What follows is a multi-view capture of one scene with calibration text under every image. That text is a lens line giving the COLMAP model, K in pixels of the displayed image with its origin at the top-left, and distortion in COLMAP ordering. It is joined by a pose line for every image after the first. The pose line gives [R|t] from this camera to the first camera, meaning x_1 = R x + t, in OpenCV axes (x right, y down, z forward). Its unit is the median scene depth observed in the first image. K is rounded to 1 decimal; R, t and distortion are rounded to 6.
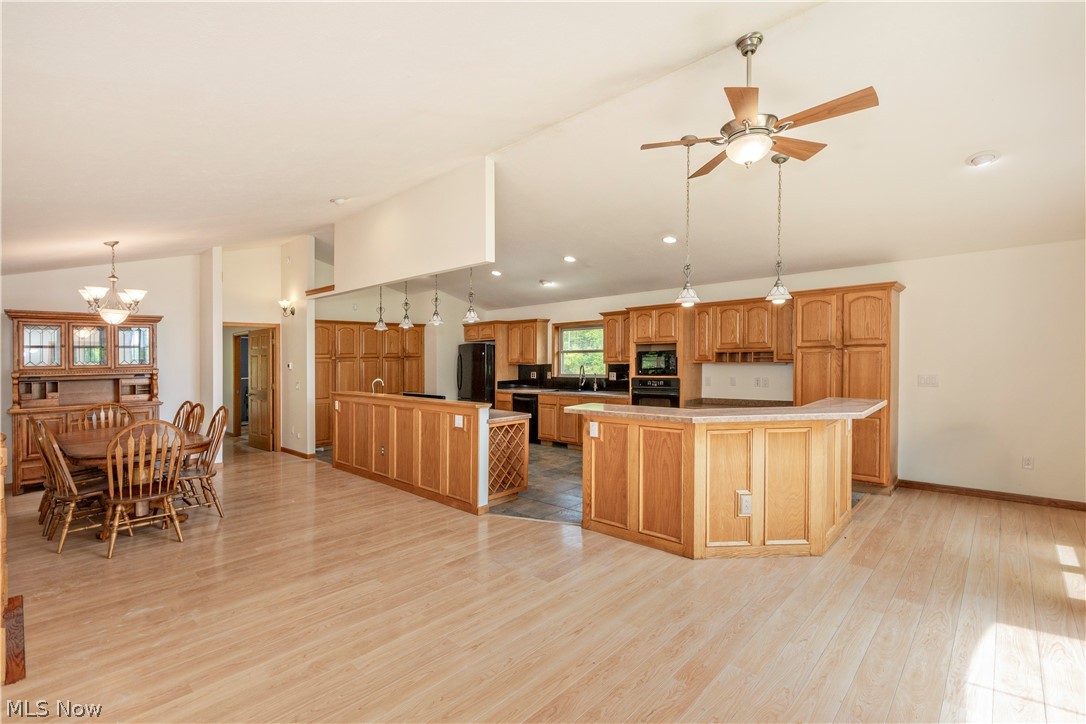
lens RADIAL K [[520.3, 0, 512.9], [0, 520.3, 345.9], [0, 0, 1]] dist [-0.007972, 0.001798]
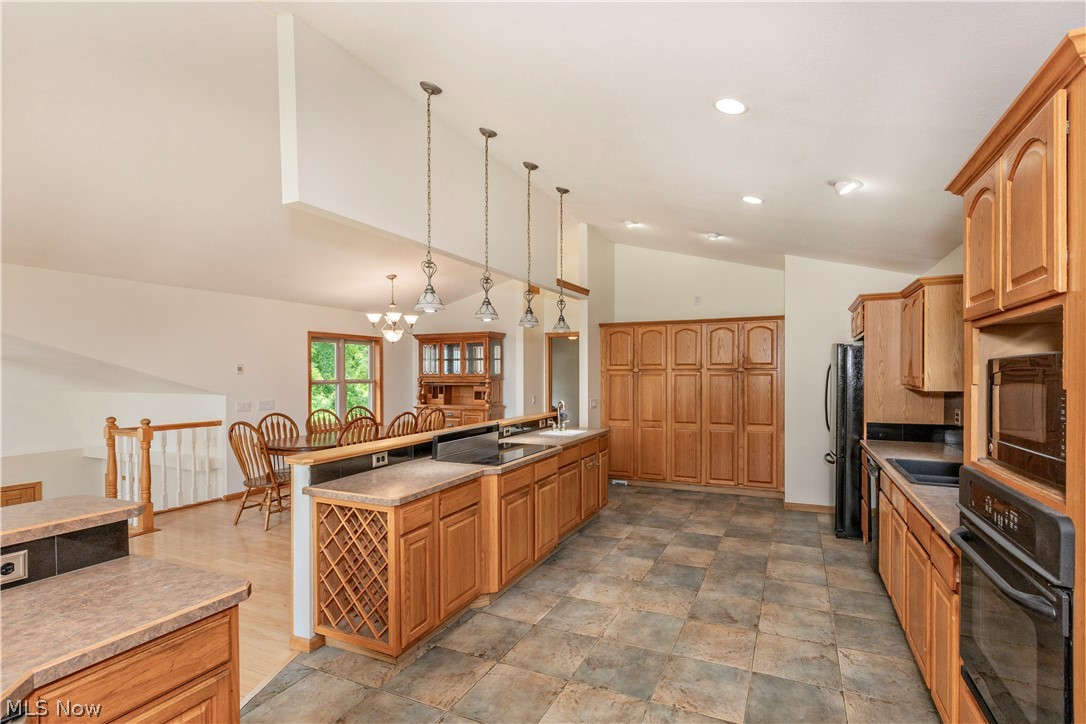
lens RADIAL K [[508.8, 0, 558.5], [0, 508.8, 366.6], [0, 0, 1]] dist [0.012396, -0.002264]
pose [[0.361915, 0.005091, -0.932197, 0.386191], [0.016194, 0.999800, 0.011747, 0.008762], [0.932070, -0.019348, 0.361760, 0.742301]]
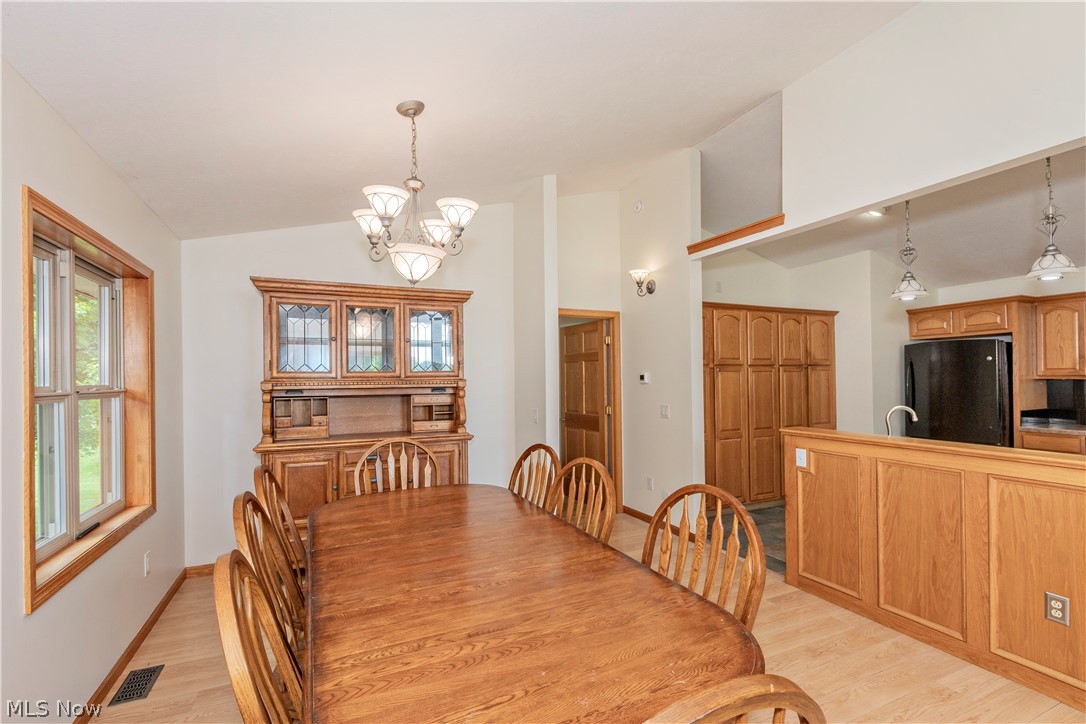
lens RADIAL K [[474.9, 0, 546.0], [0, 474.9, 366.0], [0, 0, 1]] dist [0.008883, -0.002070]
pose [[0.948761, -0.001594, -0.315991, -0.423835], [0.001181, 0.999998, -0.001499, 0.029768], [0.315993, 0.001049, 0.948761, 0.510007]]
